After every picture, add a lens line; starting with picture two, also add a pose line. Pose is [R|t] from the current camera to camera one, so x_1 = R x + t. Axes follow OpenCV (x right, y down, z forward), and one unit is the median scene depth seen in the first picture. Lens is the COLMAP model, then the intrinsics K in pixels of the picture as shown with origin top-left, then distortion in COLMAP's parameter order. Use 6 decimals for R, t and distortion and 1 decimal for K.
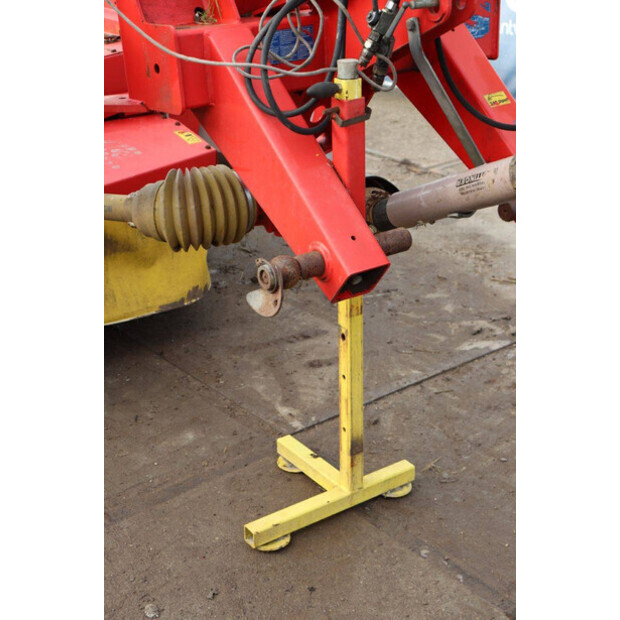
lens RADIAL K [[1024.7, 0, 314.4], [0, 1024.7, 310.8], [0, 0, 1]] dist [0.174174, 0.000000]
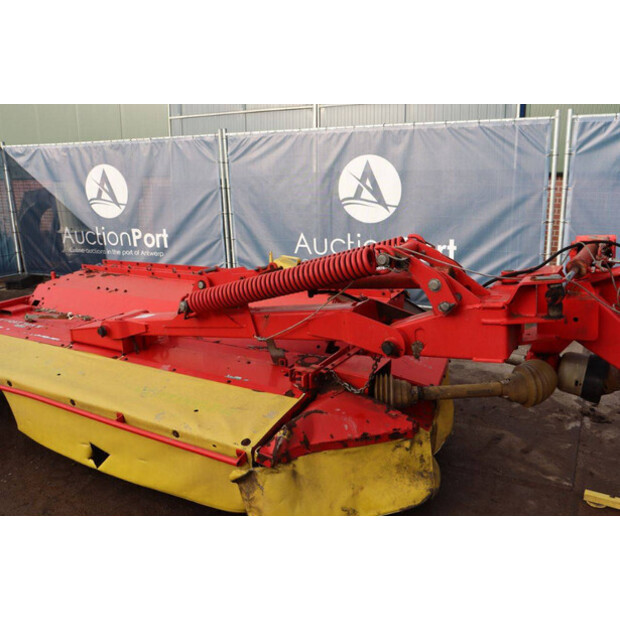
lens RADIAL K [[559.5, 0, 314.6], [0, 559.5, 313.4], [0, 0, 1]] dist [-0.127083, 0.131615]
pose [[0.921768, -0.108764, 0.372176, -0.884478], [0.167266, 0.977488, -0.128609, -0.167235], [-0.349809, 0.180800, 0.919209, 0.169505]]
